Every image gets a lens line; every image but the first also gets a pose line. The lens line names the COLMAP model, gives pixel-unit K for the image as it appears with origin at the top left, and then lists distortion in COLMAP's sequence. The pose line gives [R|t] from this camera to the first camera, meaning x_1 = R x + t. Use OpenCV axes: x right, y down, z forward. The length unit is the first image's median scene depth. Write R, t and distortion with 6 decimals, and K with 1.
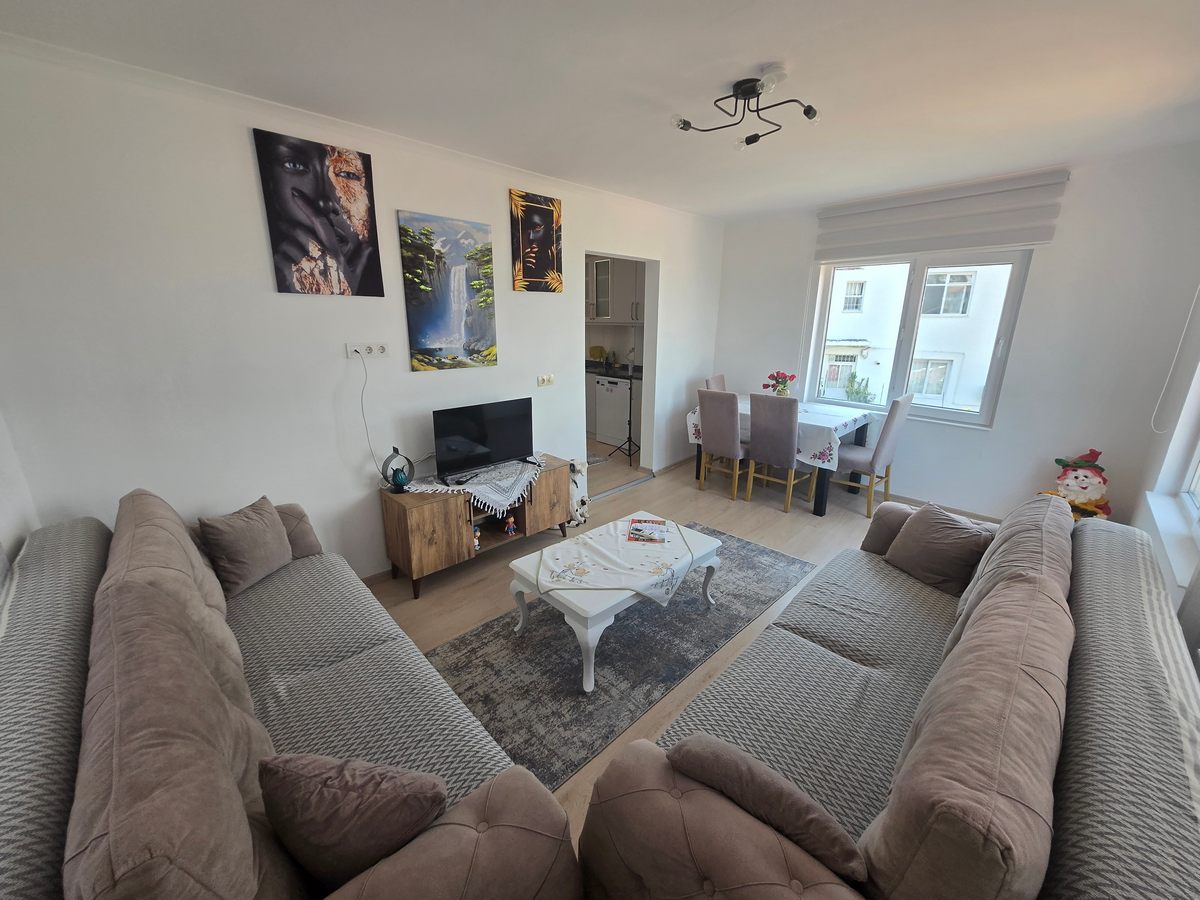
lens RADIAL K [[470.1, 0, 590.3], [0, 470.1, 449.1], [0, 0, 1]] dist [-0.000743, -0.000207]
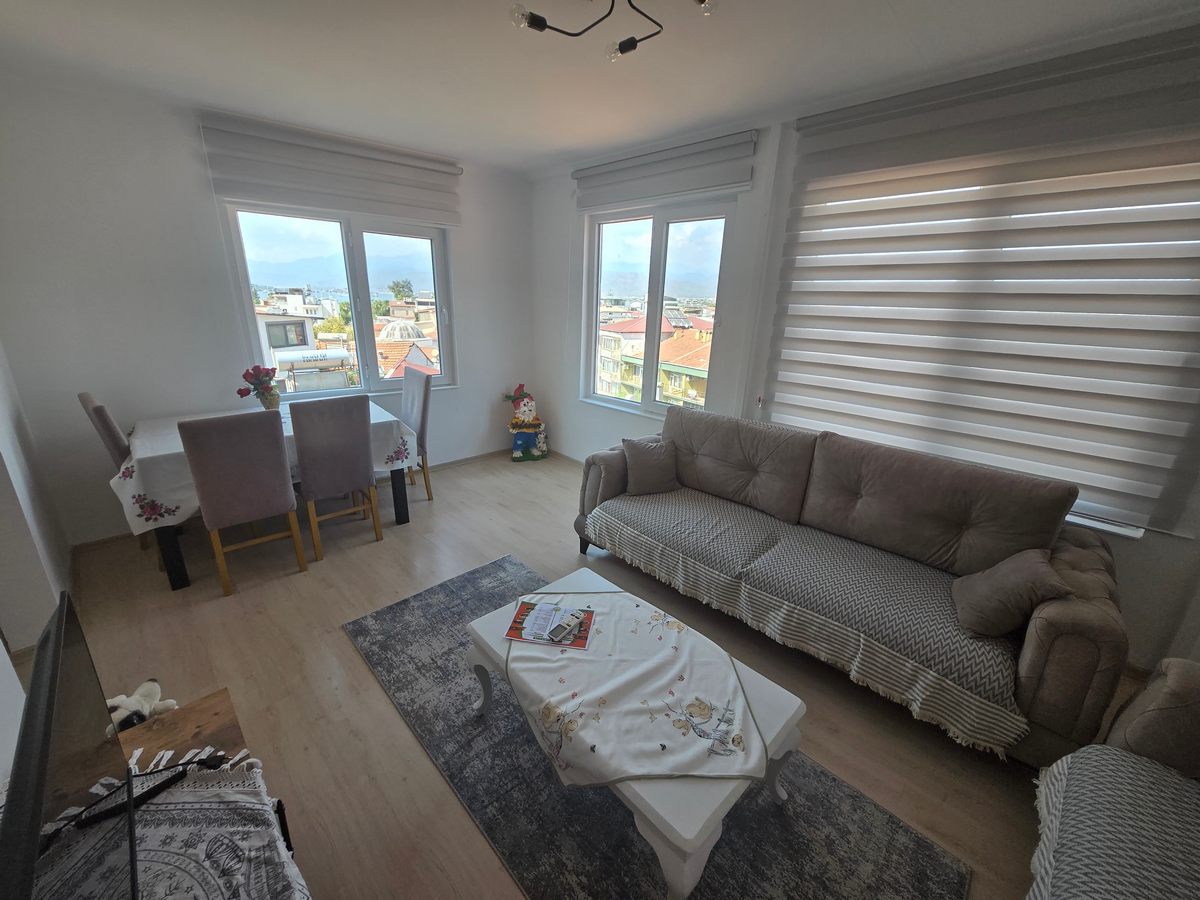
lens RADIAL K [[470.1, 0, 590.3], [0, 470.1, 449.1], [0, 0, 1]] dist [-0.000743, -0.000207]
pose [[-0.004369, -0.309284, 0.950960, -0.376185], [0.247703, 0.920998, 0.300677, -0.204301], [-0.968826, 0.236869, 0.072587, 0.768116]]
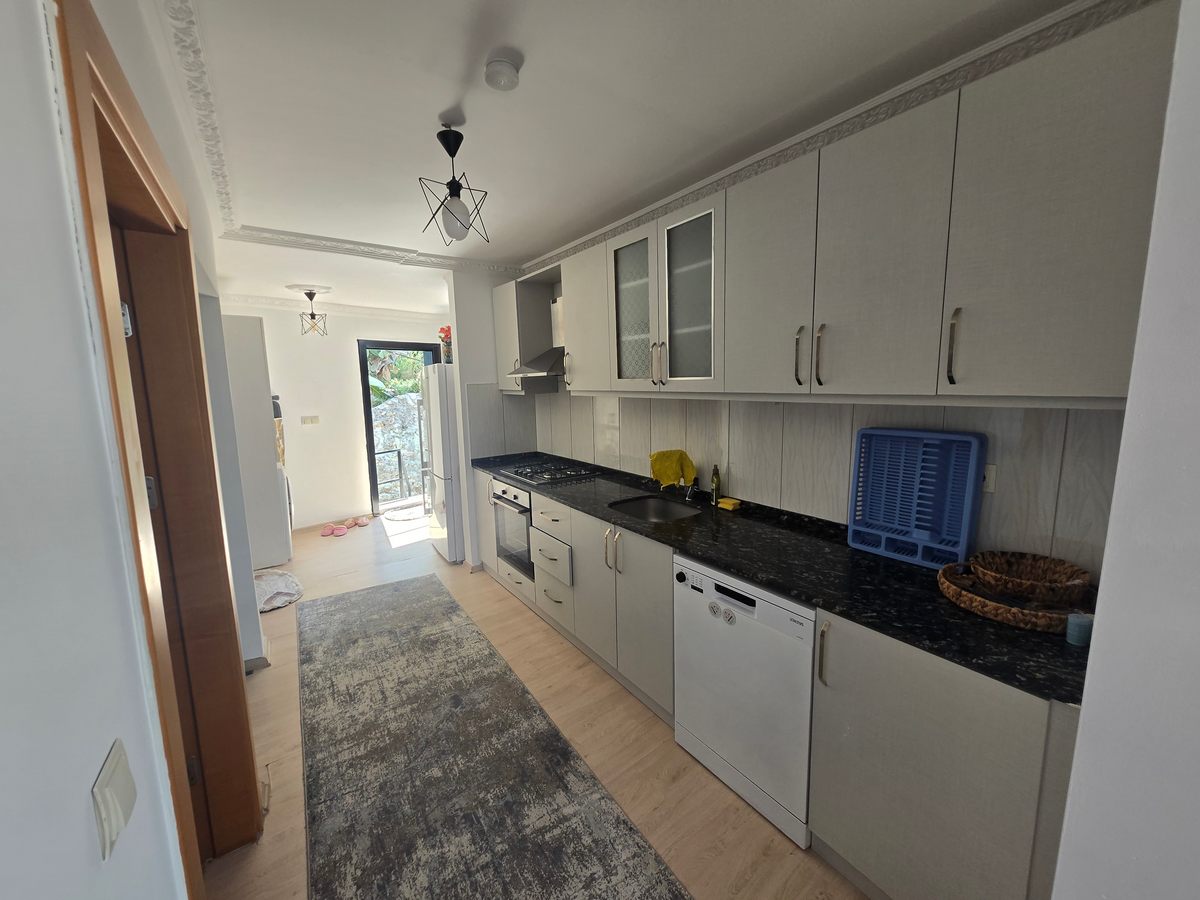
lens RADIAL K [[470.1, 0, 590.3], [0, 470.1, 449.1], [0, 0, 1]] dist [-0.000743, -0.000207]
pose [[0.186940, -0.144174, 0.971734, -0.462422], [0.283752, 0.954934, 0.087094, -0.108001], [-0.940499, 0.259451, 0.219425, 0.432031]]
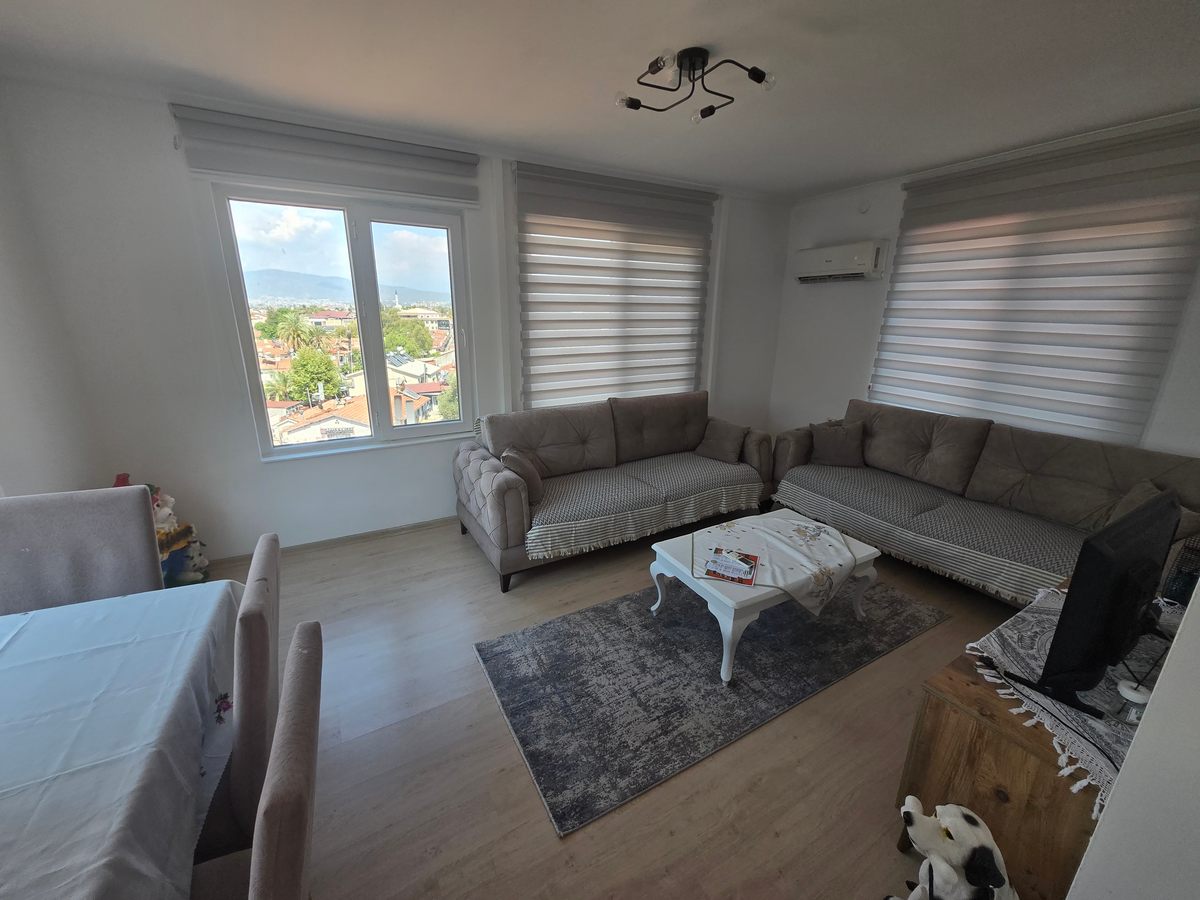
lens RADIAL K [[471.7, 0, 589.4], [0, 471.7, 447.6], [0, 0, 1]] dist [0.000326, 0.000013]
pose [[-0.967400, -0.080294, 0.240188, 0.165198], [0.059654, 0.849475, 0.524245, -0.409710], [-0.246127, 0.521483, -0.816993, 1.479596]]
